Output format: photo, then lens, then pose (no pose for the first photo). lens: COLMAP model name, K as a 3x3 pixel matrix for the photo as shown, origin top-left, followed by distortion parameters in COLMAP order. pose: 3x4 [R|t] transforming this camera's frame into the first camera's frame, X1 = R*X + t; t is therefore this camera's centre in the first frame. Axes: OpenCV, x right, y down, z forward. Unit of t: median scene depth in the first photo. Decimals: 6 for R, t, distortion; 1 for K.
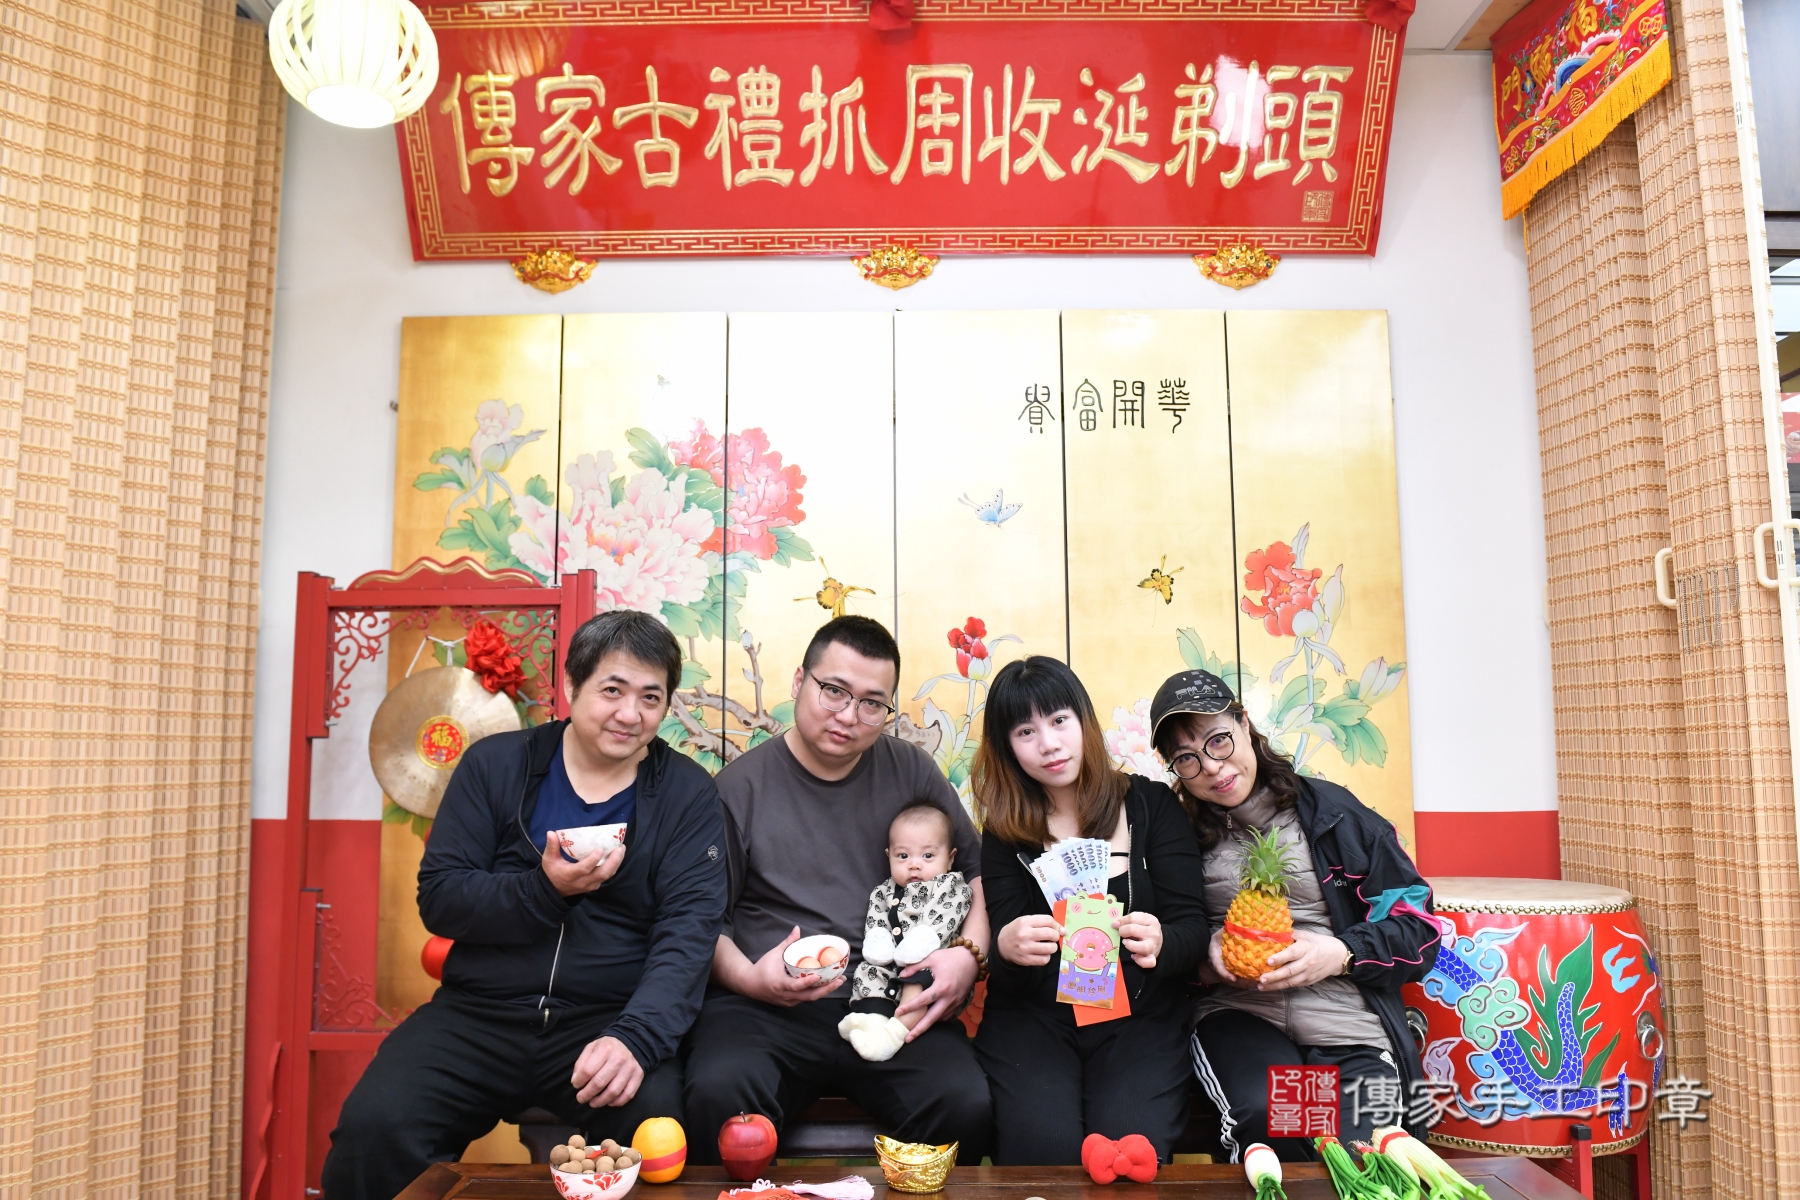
lens RADIAL K [[1281.0, 0, 886.3], [0, 1281.0, 607.6], [0, 0, 1]] dist [-0.037422, -0.013430]
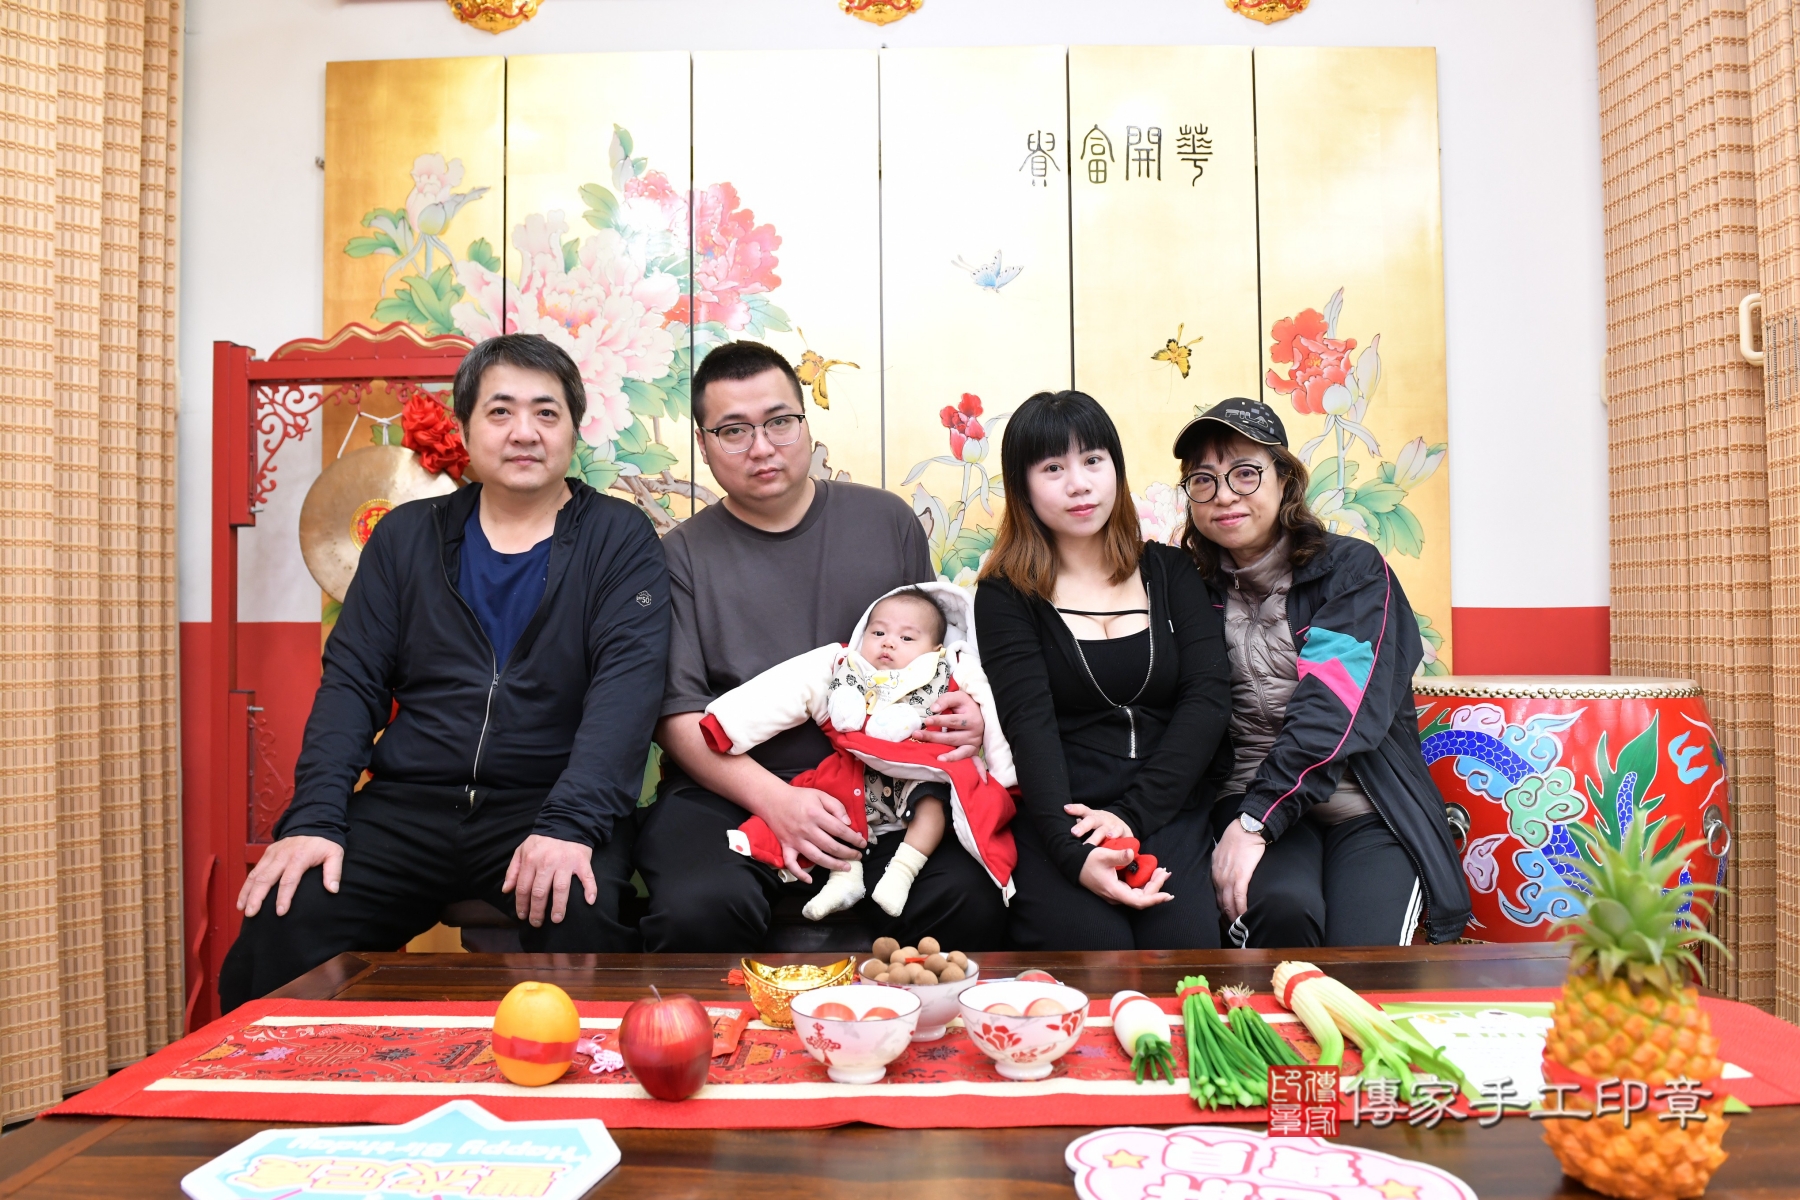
lens RADIAL K [[1281.0, 0, 886.1], [0, 1281.0, 608.0], [0, 0, 1]] dist [-0.037422, -0.013430]
pose [[0.999989, -0.004411, -0.001663, 0.011373], [0.004551, 0.995324, 0.096488, 0.073571], [0.001230, -0.096495, 0.995333, 0.094012]]
